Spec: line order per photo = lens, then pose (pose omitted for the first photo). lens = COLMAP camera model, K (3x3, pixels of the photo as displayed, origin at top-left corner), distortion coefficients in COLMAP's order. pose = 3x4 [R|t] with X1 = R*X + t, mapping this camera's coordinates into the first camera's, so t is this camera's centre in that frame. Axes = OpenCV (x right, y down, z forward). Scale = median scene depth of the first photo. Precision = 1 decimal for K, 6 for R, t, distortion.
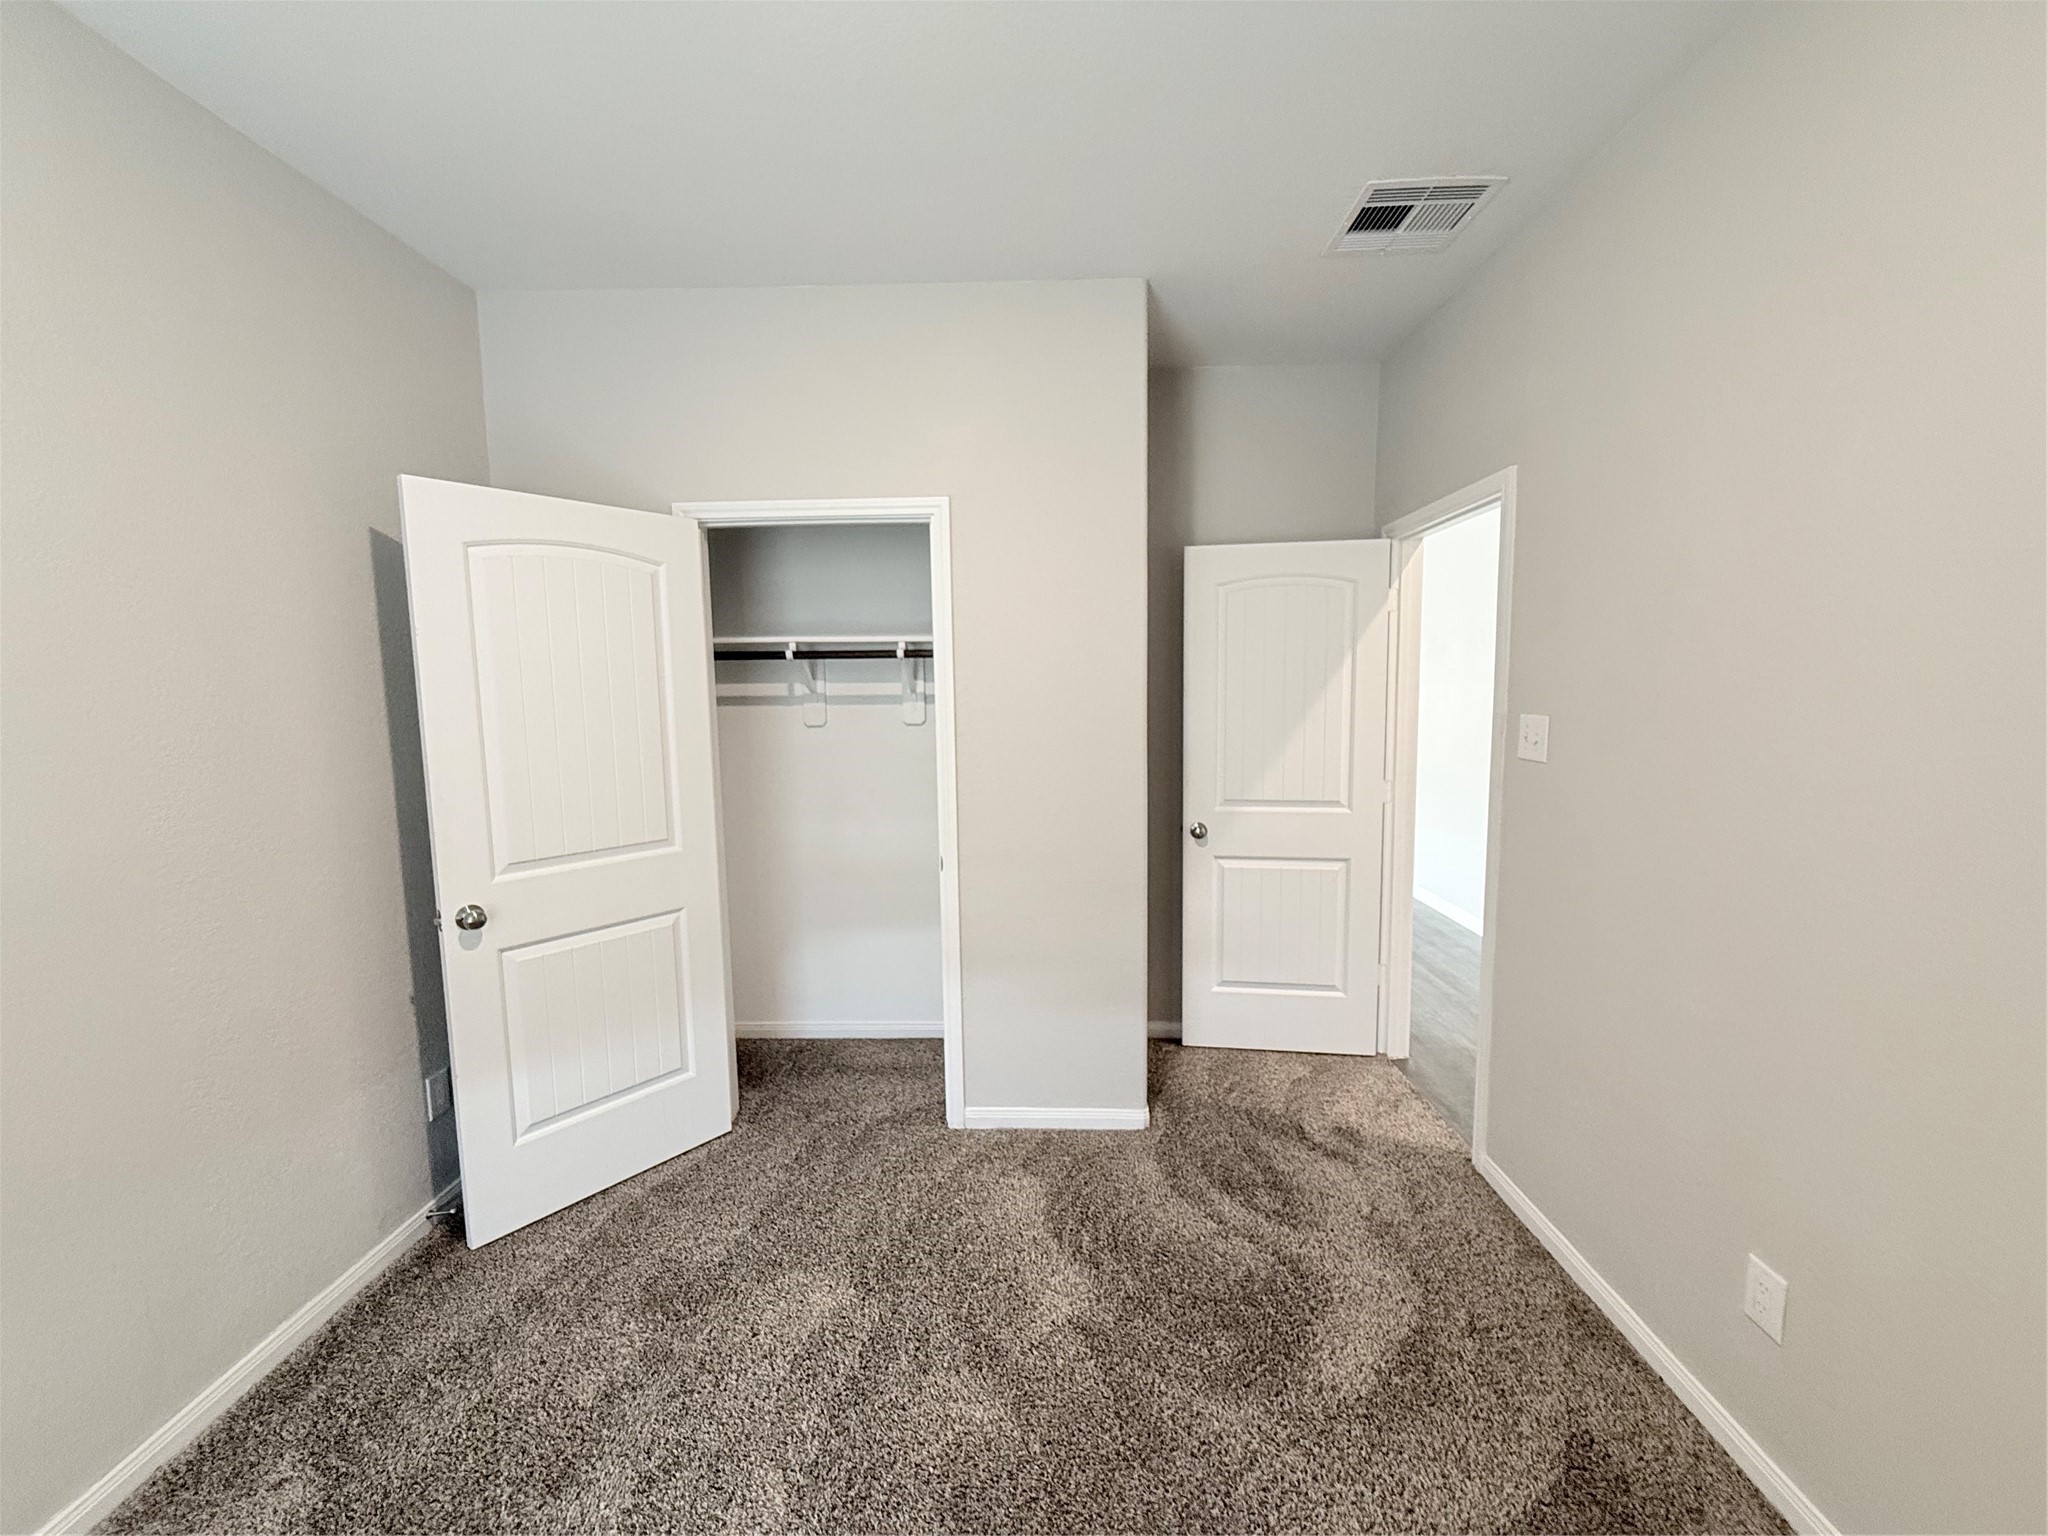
lens RADIAL K [[820.2, 0, 1029.0], [0, 820.2, 771.0], [0, 0, 1]] dist [-0.001215, 0.001149]
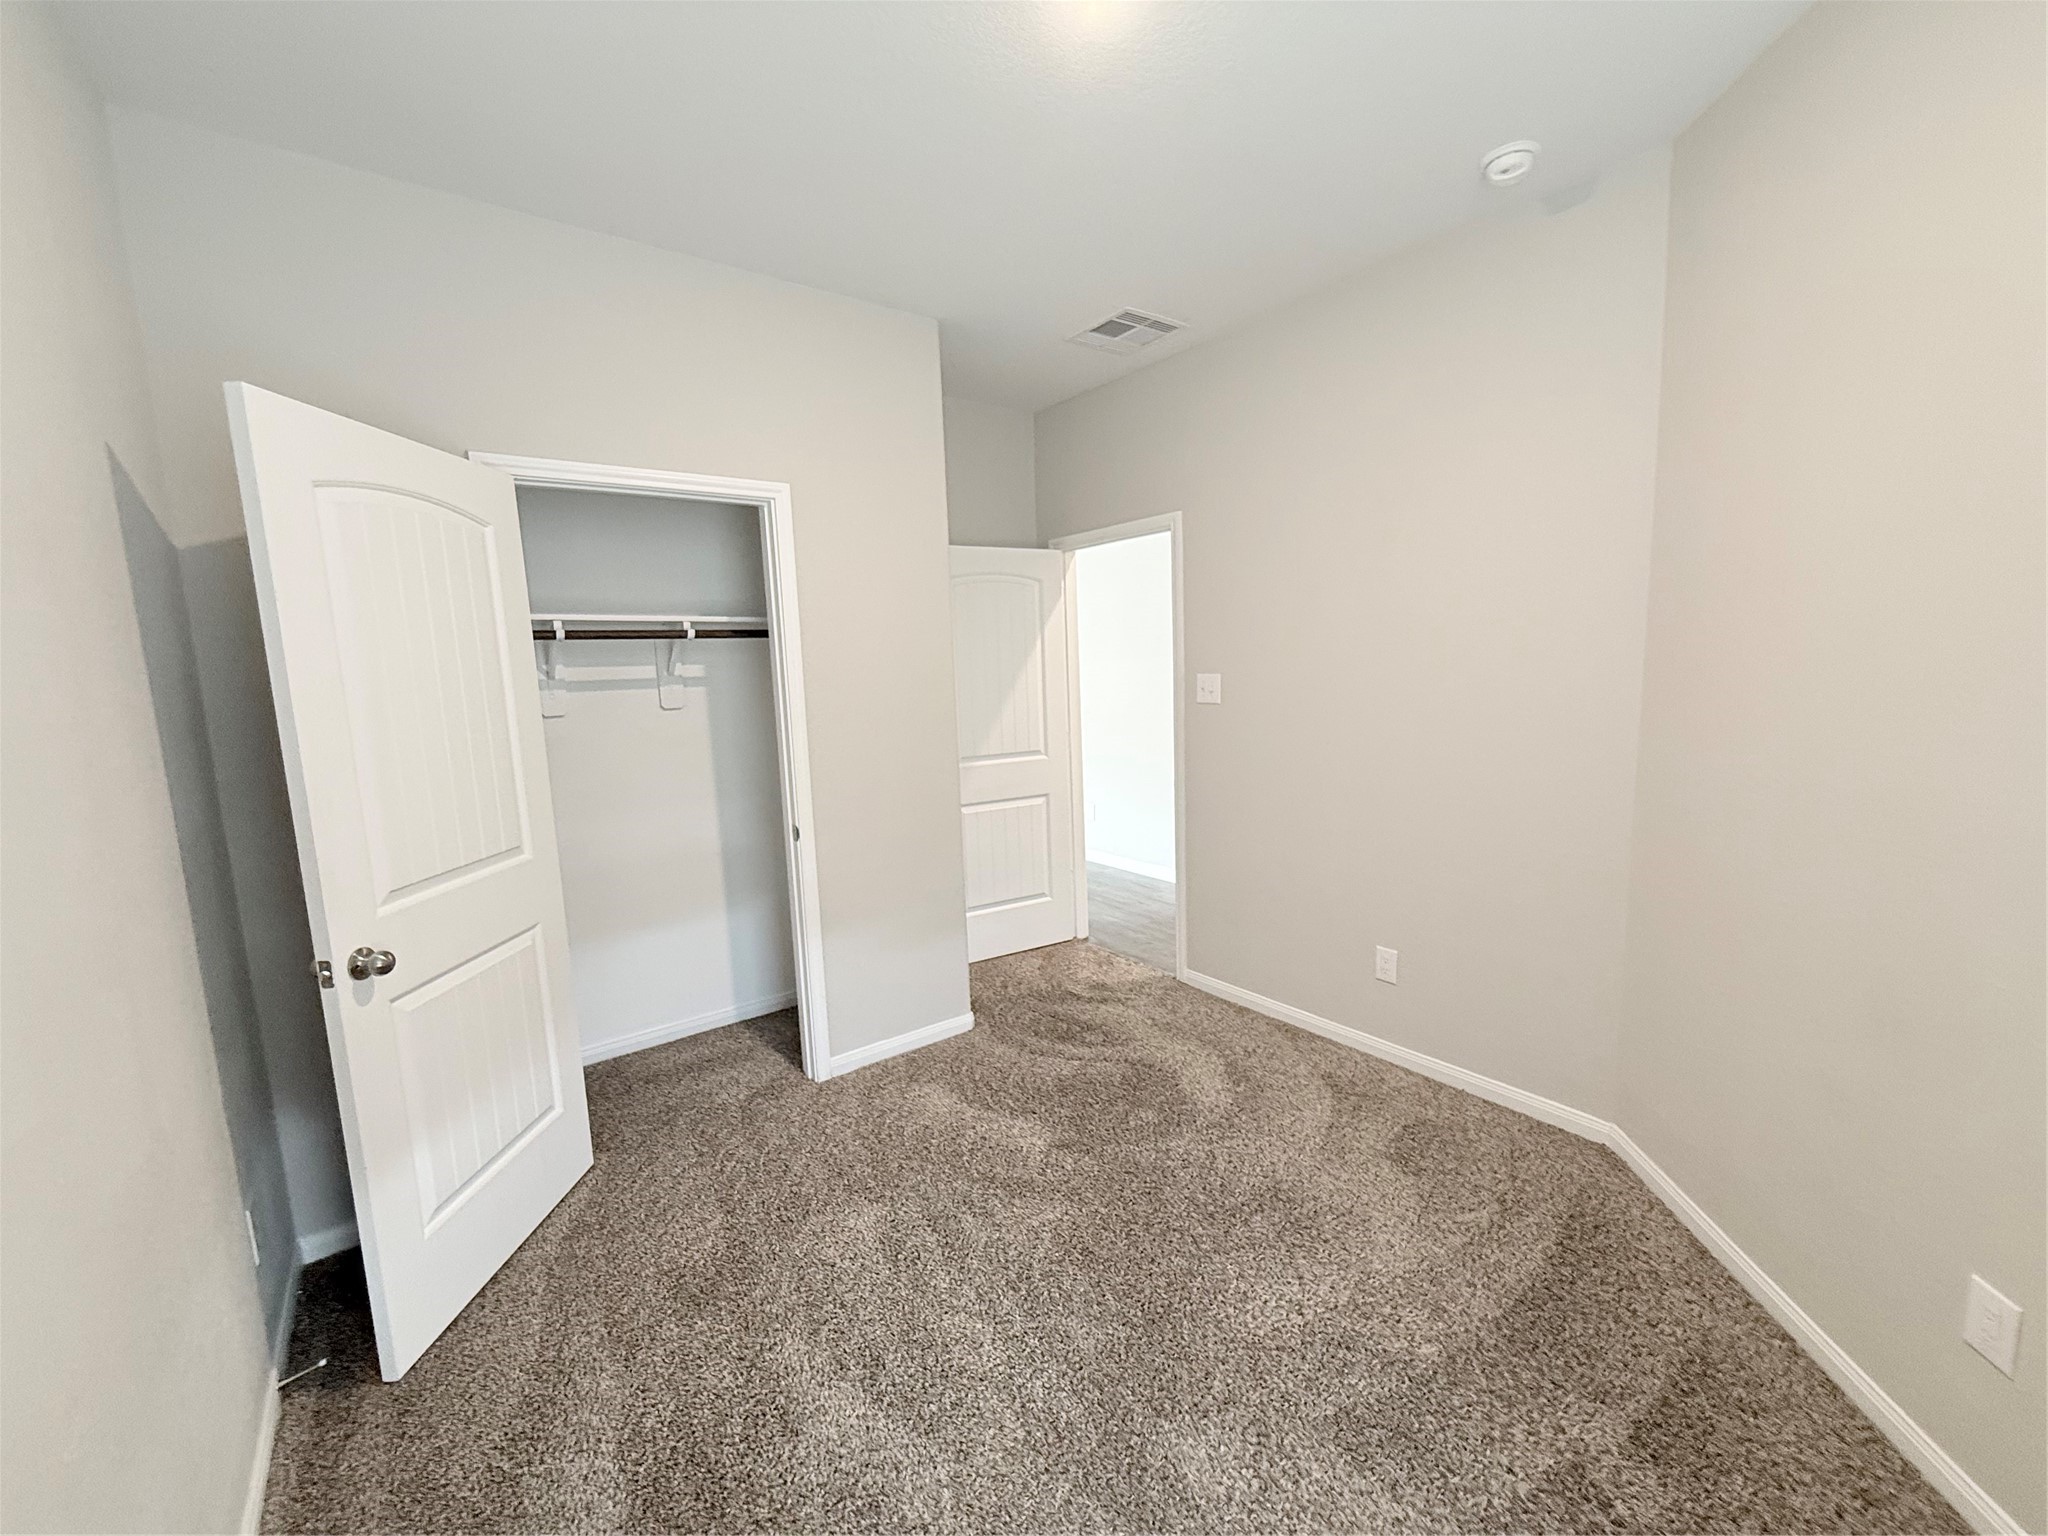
lens RADIAL K [[820.2, 0, 1026.4], [0, 820.2, 769.5], [0, 0, 1]] dist [-0.001215, 0.001149]
pose [[0.783577, -0.095603, 0.613895, -0.537473], [0.088826, 0.995178, 0.041603, 0.013933], [-0.614912, 0.021931, 0.788290, -0.011663]]
